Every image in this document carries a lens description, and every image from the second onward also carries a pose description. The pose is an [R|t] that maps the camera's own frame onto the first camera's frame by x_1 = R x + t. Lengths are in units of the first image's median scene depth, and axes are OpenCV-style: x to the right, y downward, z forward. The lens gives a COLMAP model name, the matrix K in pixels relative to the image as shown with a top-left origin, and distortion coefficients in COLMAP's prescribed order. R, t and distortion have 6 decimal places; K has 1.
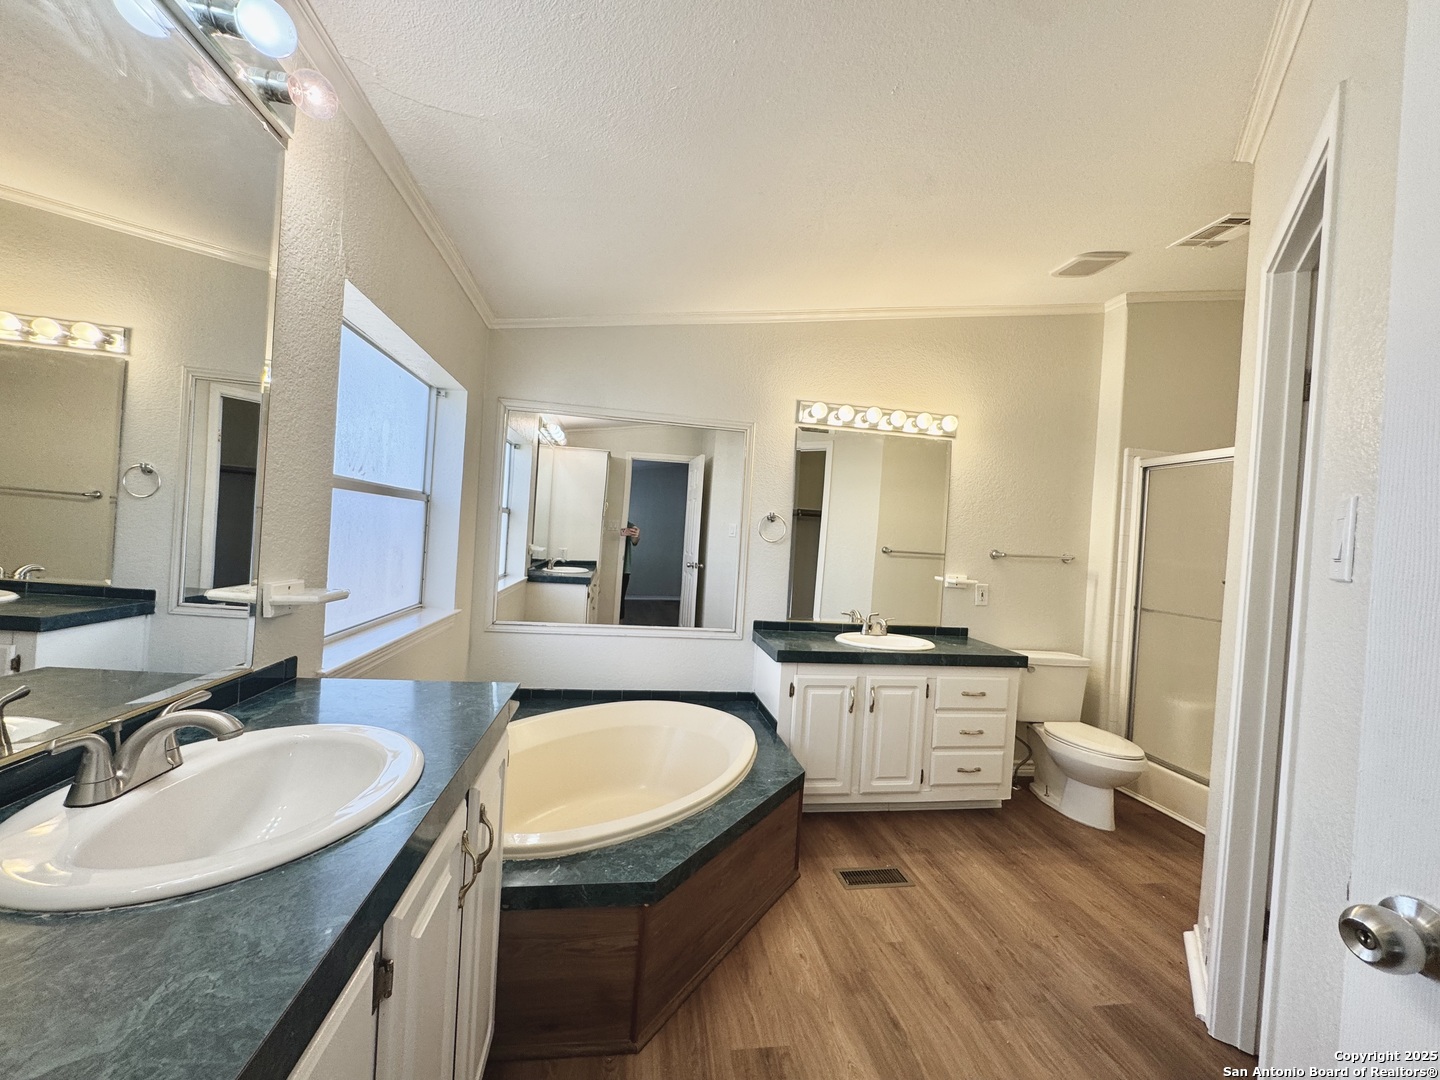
lens RADIAL K [[578.7, 0, 720.0], [0, 578.7, 540.0], [0, 0, 1]] dist [-0.001595, 0.000231]
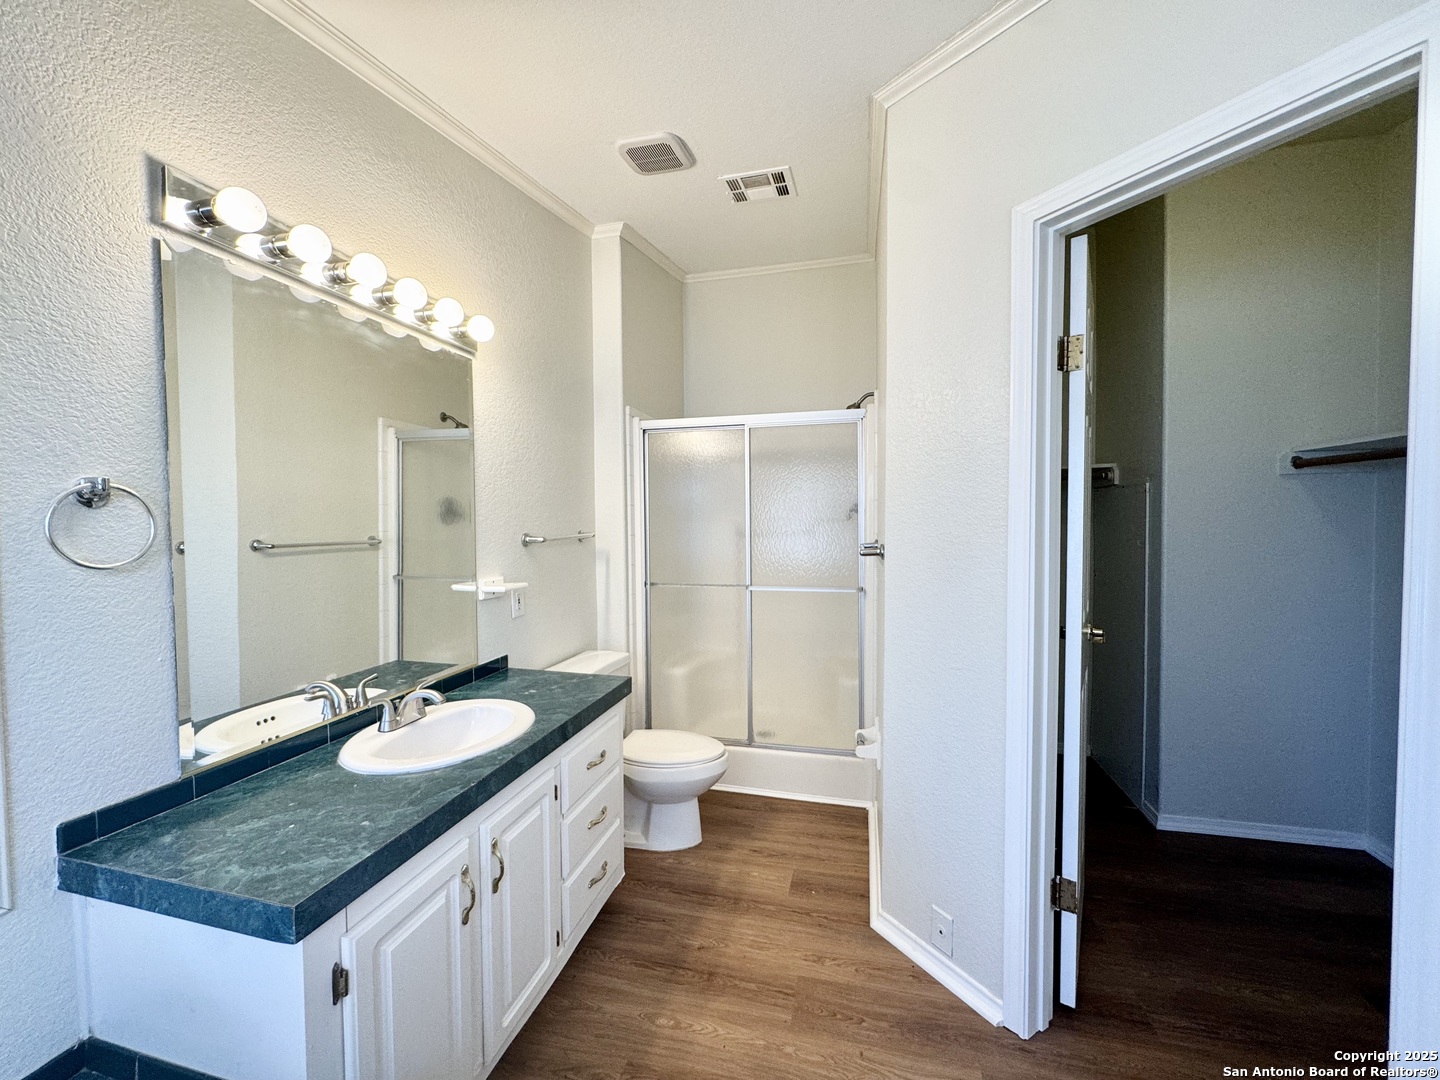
lens RADIAL K [[578.7, 0, 720.0], [0, 578.7, 540.0], [0, 0, 1]] dist [-0.001595, 0.000231]
pose [[0.404164, -0.094227, 0.909820, -0.066023], [0.039127, 0.995550, 0.085724, -0.026937], [-0.913849, 0.000952, 0.406052, 0.541641]]
